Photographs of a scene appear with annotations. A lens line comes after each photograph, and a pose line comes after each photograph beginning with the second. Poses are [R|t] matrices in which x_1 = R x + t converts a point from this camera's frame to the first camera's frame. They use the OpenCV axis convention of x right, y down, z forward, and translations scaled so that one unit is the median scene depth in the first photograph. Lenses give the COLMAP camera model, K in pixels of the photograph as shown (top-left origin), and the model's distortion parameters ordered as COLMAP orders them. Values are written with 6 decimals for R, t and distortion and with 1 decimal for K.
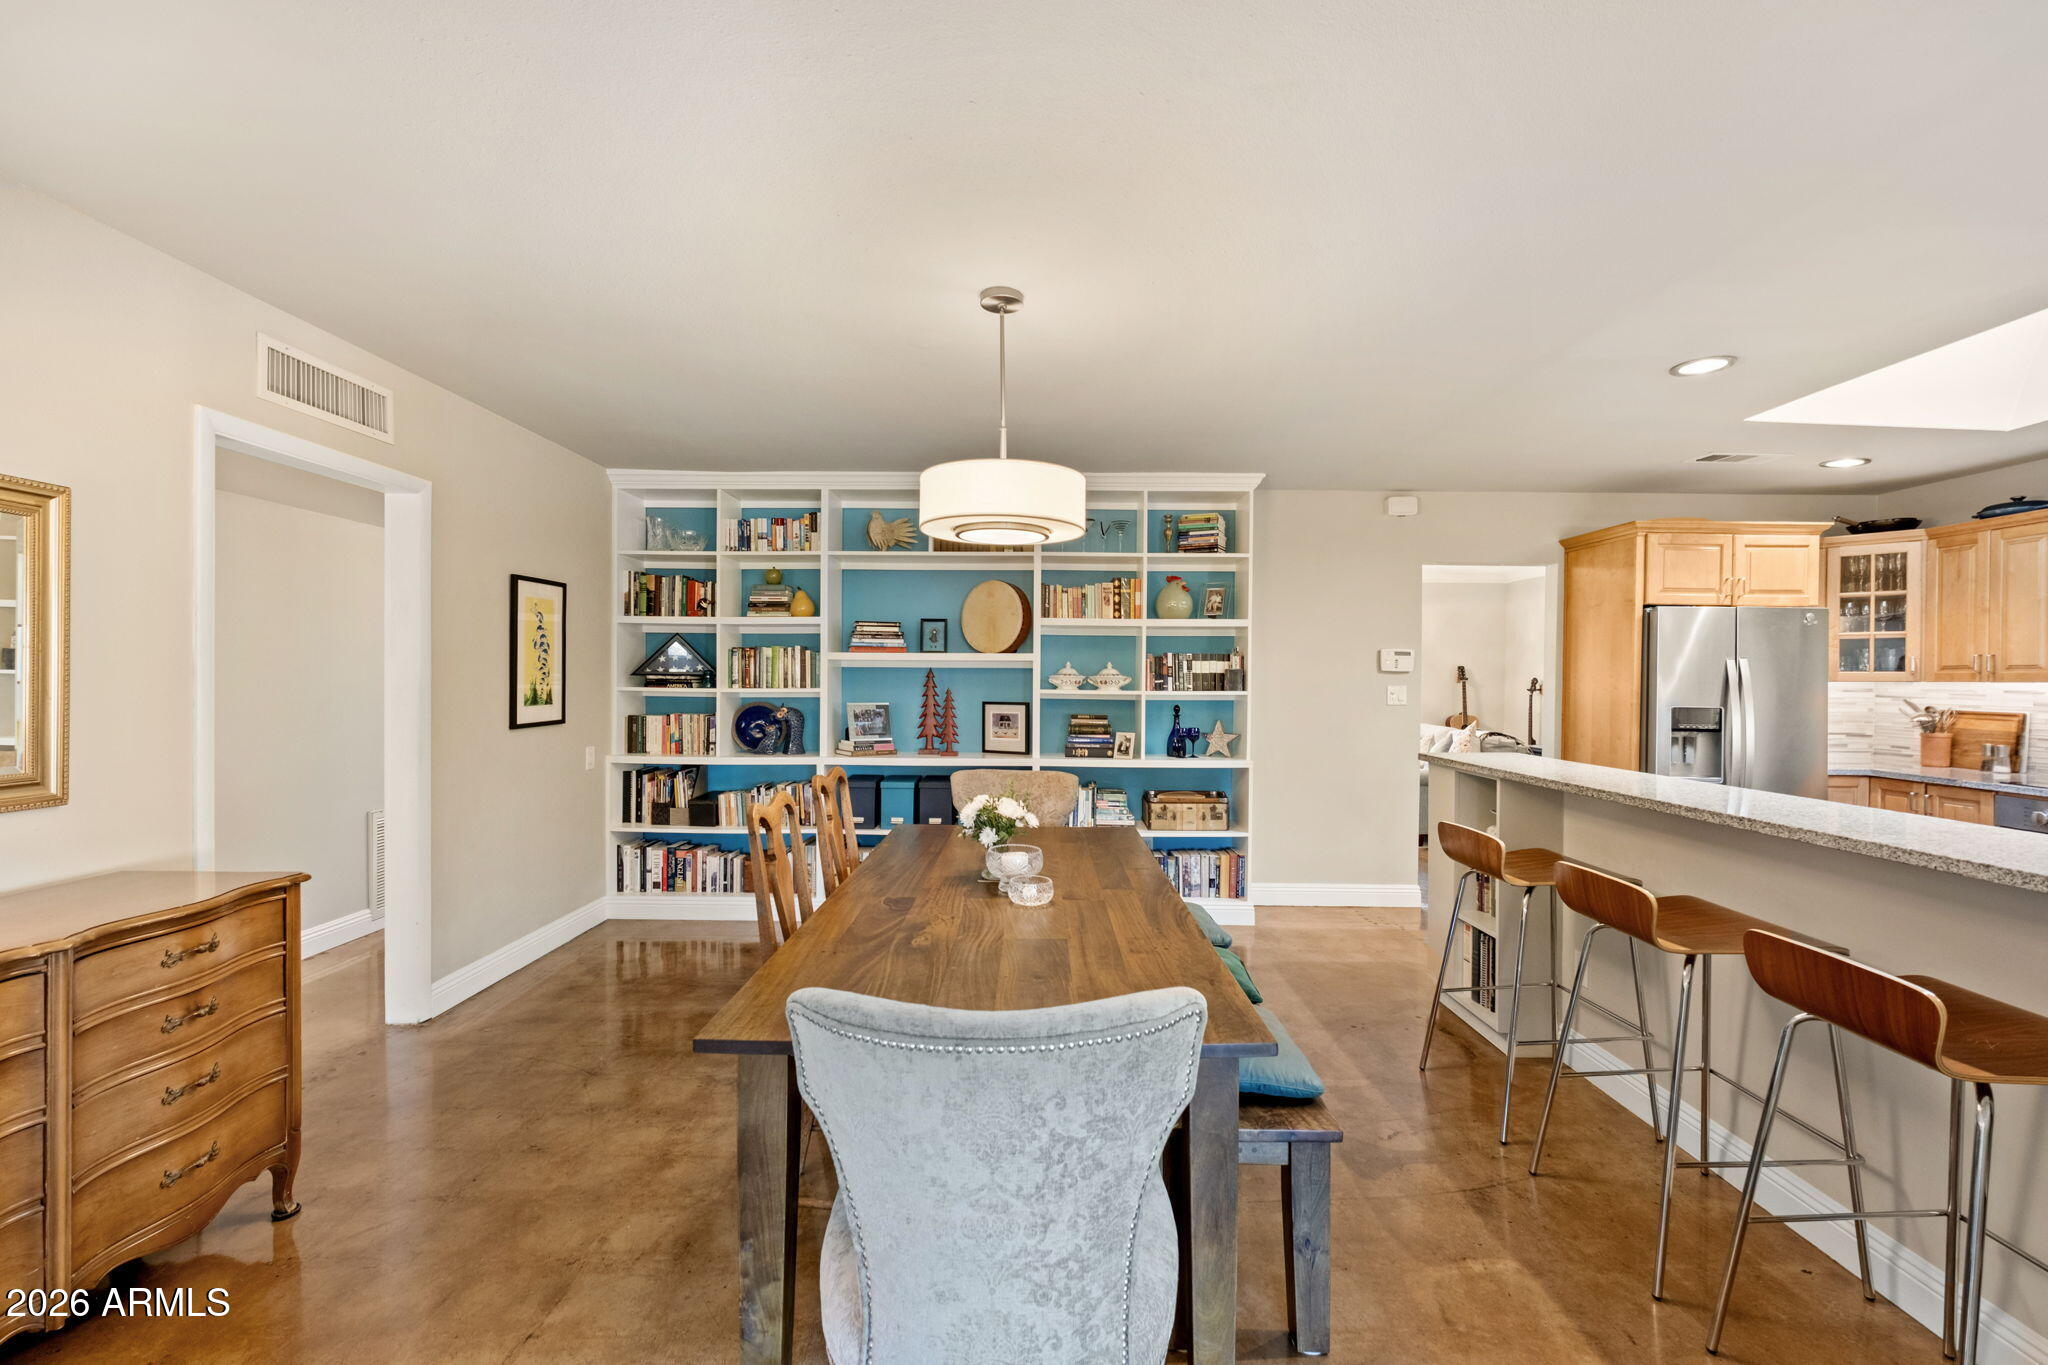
lens RADIAL K [[865.3, 0, 1029.2], [0, 865.3, 679.7], [0, 0, 1]] dist [0.003927, 0.000584]
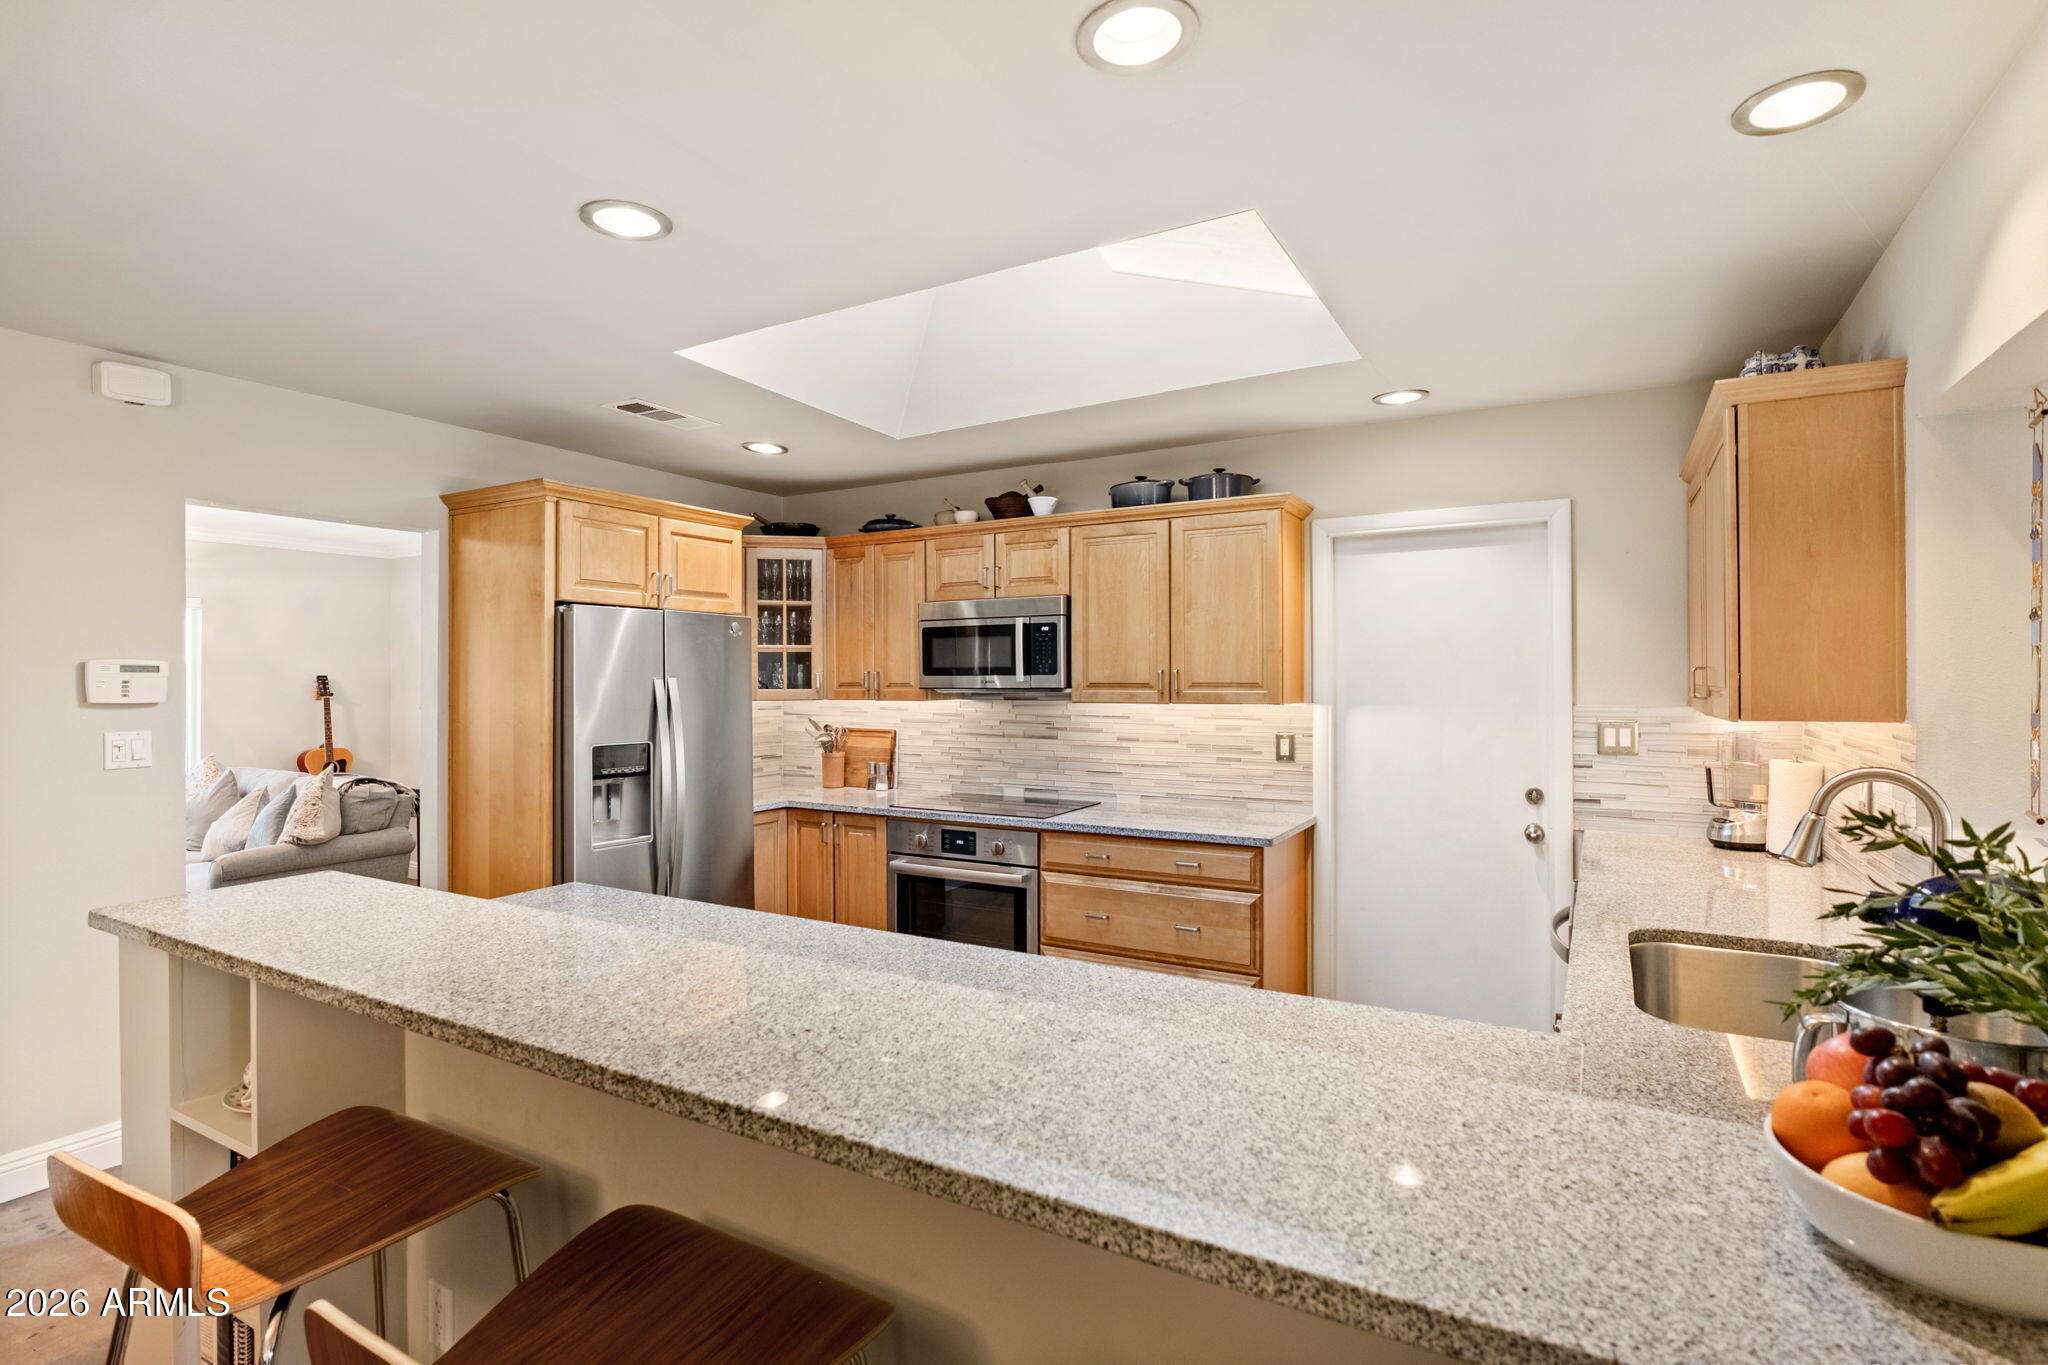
lens RADIAL K [[996.5, 0, 1023.7], [0, 996.5, 676.7], [0, 0, 1]] dist [-0.003988, 0.000605]
pose [[0.503071, -0.009667, 0.864191, 0.205343], [0.010625, 0.999931, 0.005000, -0.025438], [-0.864180, 0.006667, 0.503139, 0.272013]]
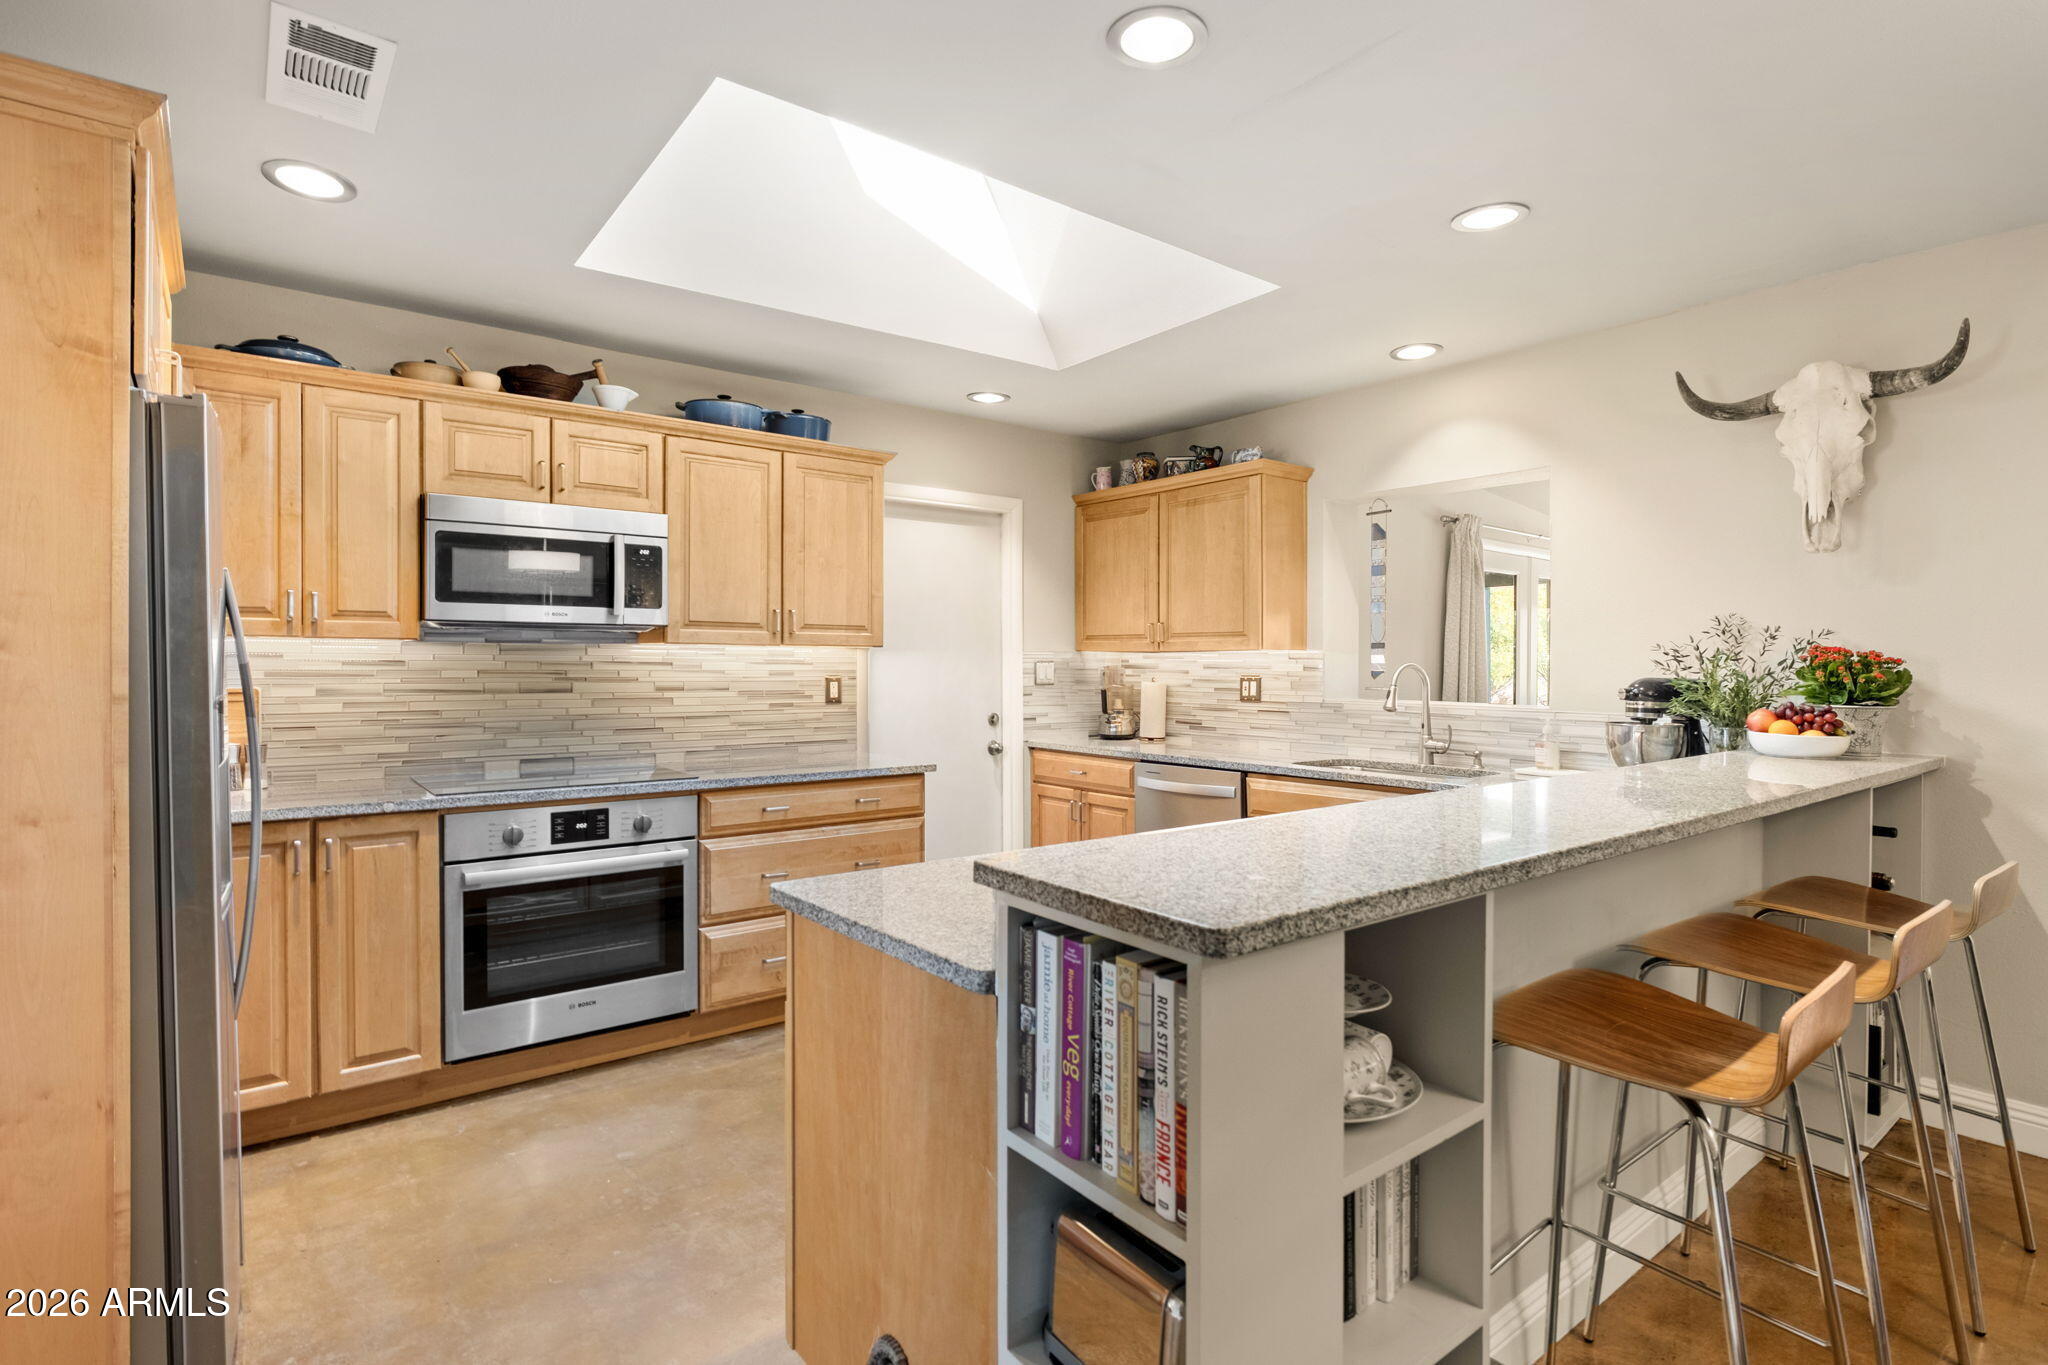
lens RADIAL K [[996.5, 0, 1071.3], [0, 996.5, 676.5], [0, 0, 1]] dist [-0.003988, 0.000605]
pose [[-0.626550, -0.020603, 0.779109, 0.223797], [-0.006204, 0.999751, 0.021449, 0.010918], [-0.779357, 0.008605, -0.626522, 0.939253]]
